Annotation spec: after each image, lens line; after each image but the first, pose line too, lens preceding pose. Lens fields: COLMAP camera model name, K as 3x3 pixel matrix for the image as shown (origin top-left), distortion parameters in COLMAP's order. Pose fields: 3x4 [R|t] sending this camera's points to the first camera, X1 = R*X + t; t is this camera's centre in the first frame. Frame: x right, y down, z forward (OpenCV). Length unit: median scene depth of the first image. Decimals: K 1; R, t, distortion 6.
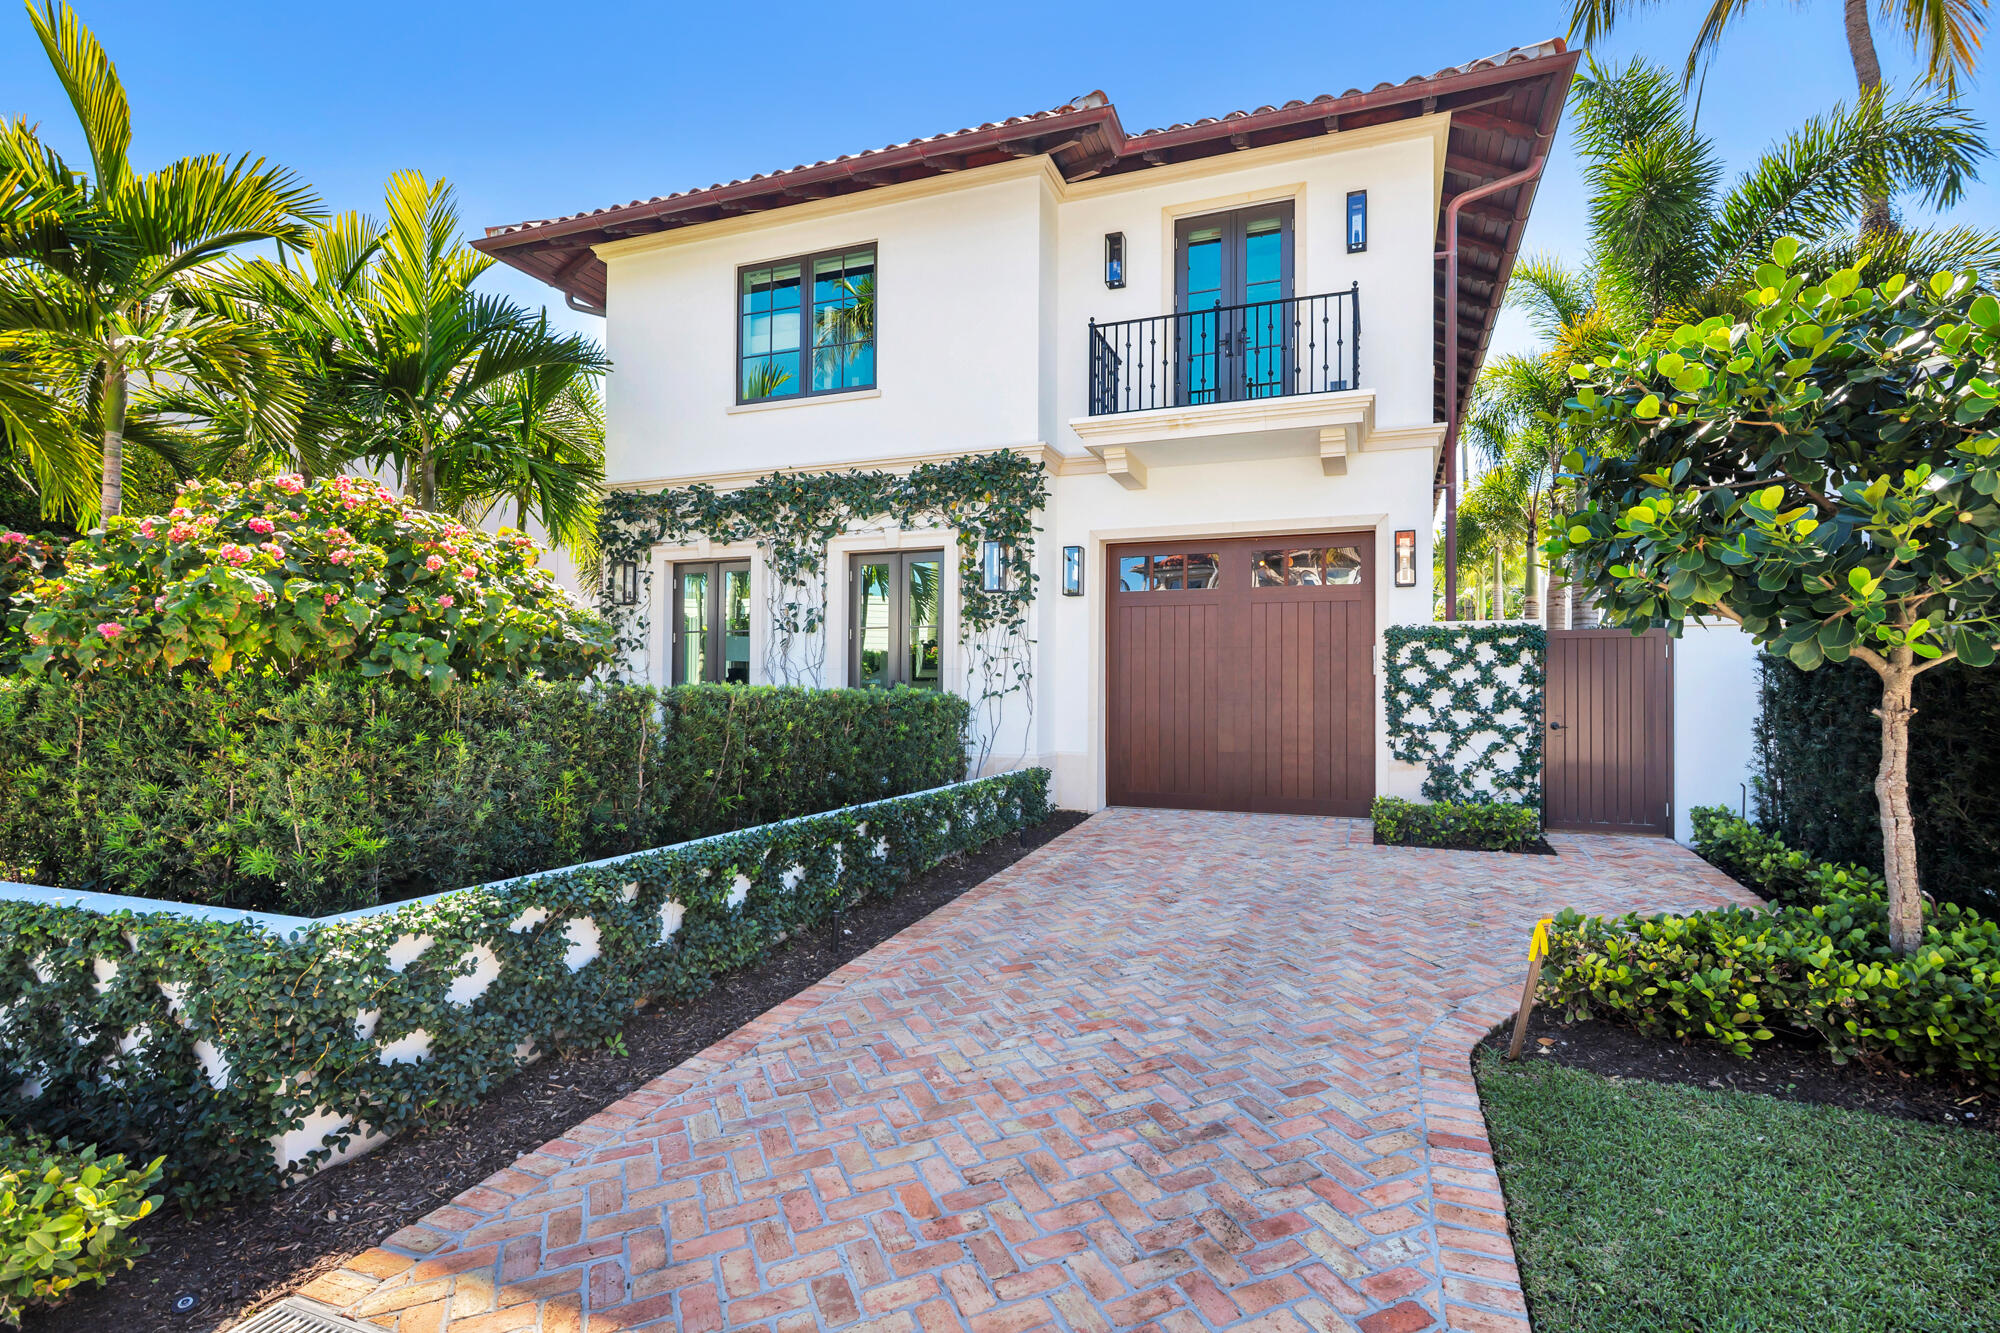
lens RADIAL K [[1048.8, 0, 997.7], [0, 1048.8, 694.6], [0, 0, 1]] dist [-0.001376, -0.000125]
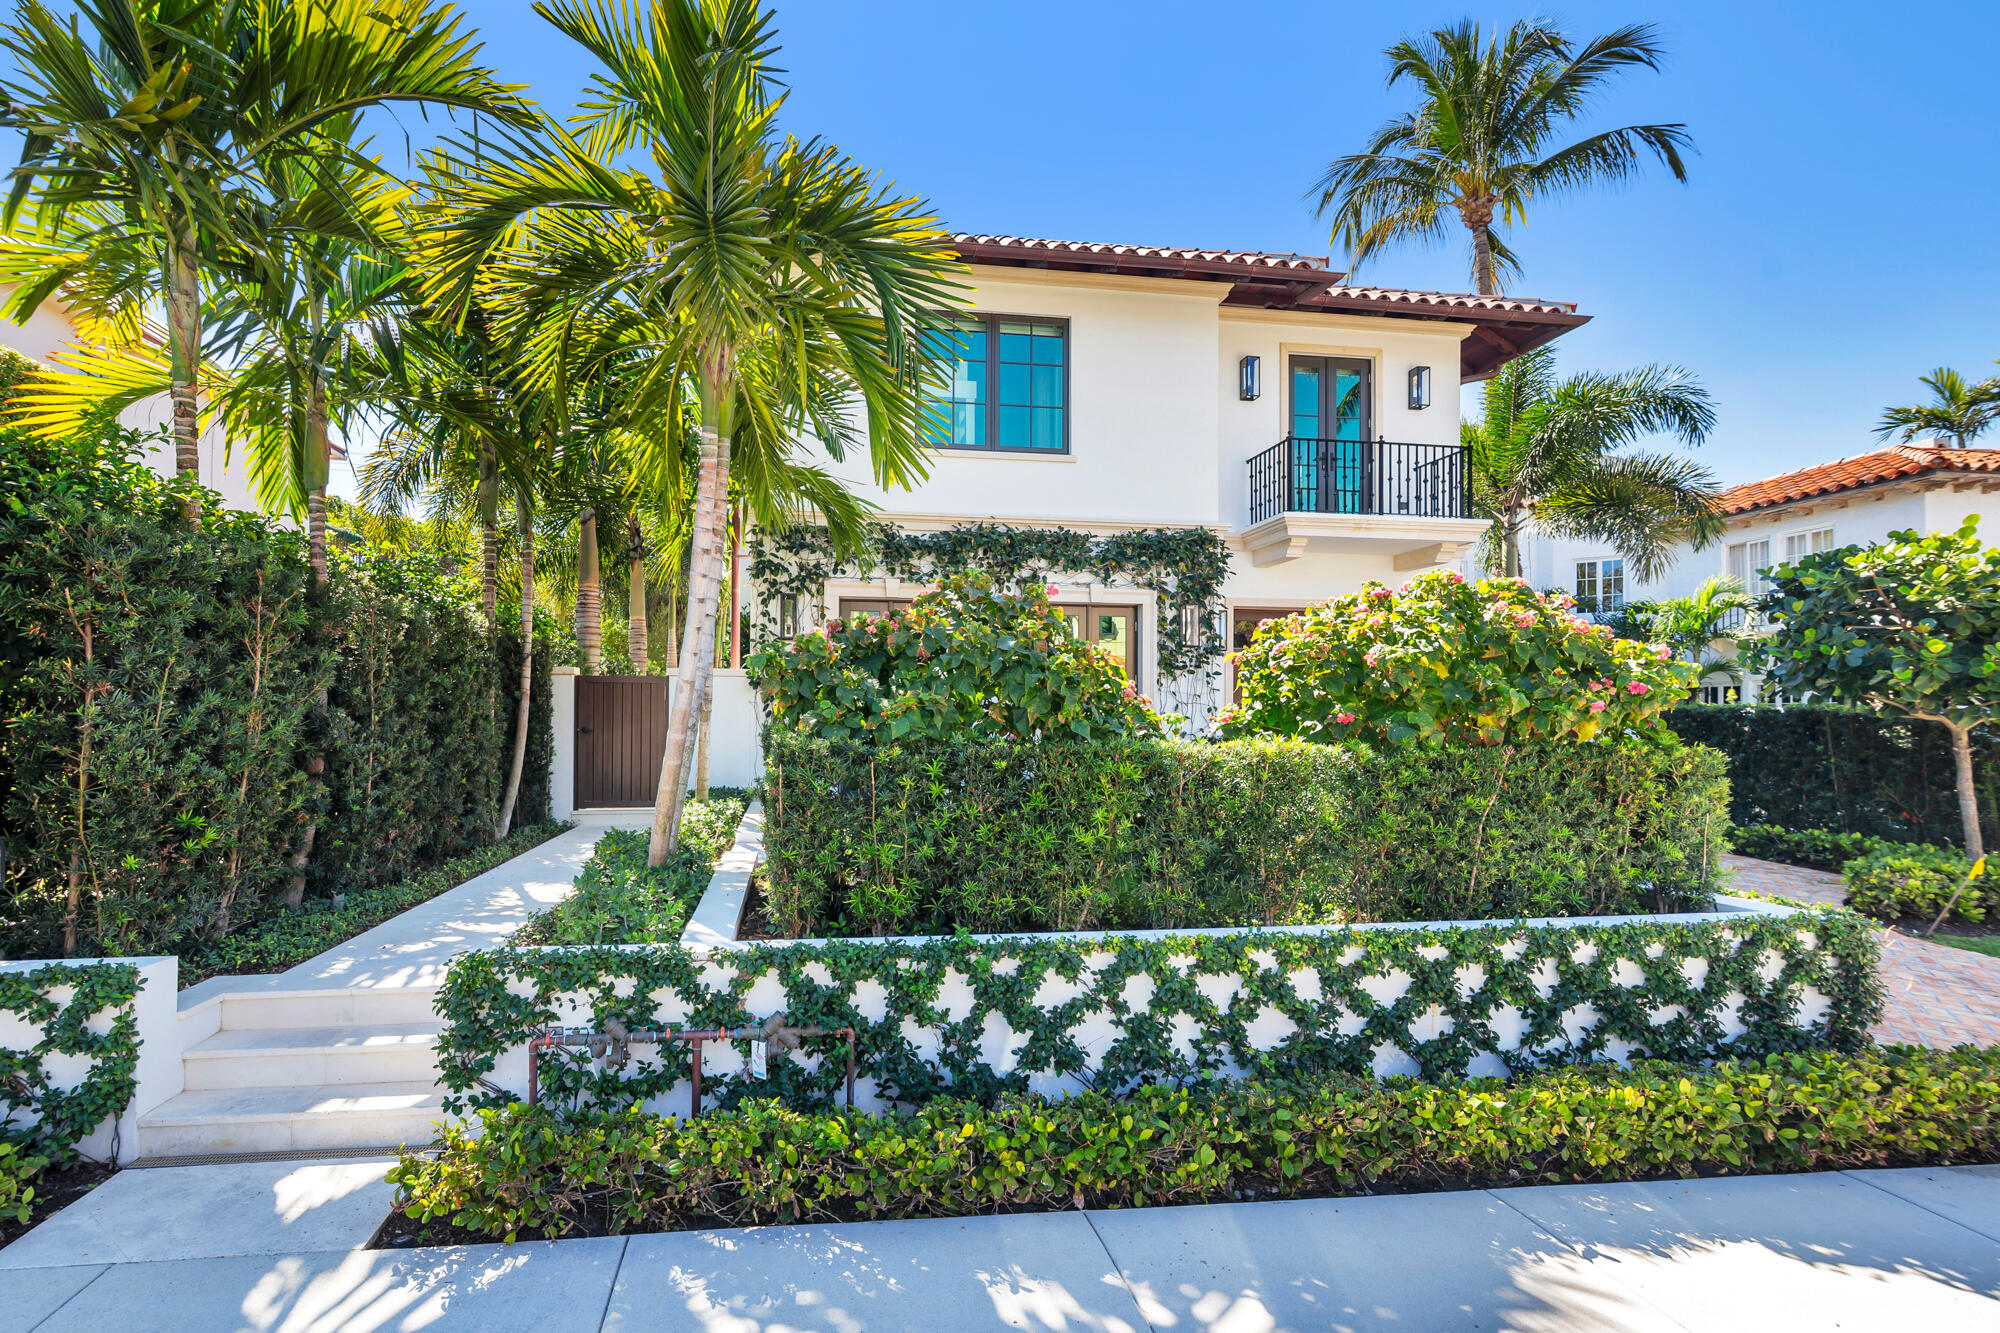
lens RADIAL K [[1048.8, 0, 997.7], [0, 1048.8, 694.6], [0, 0, 1]] dist [-0.001376, -0.000125]
pose [[0.842346, 0.002847, 0.538929, -0.794708], [-0.000286, 0.999988, -0.004836, -0.038655], [-0.538937, 0.003919, 0.842337, 0.130378]]
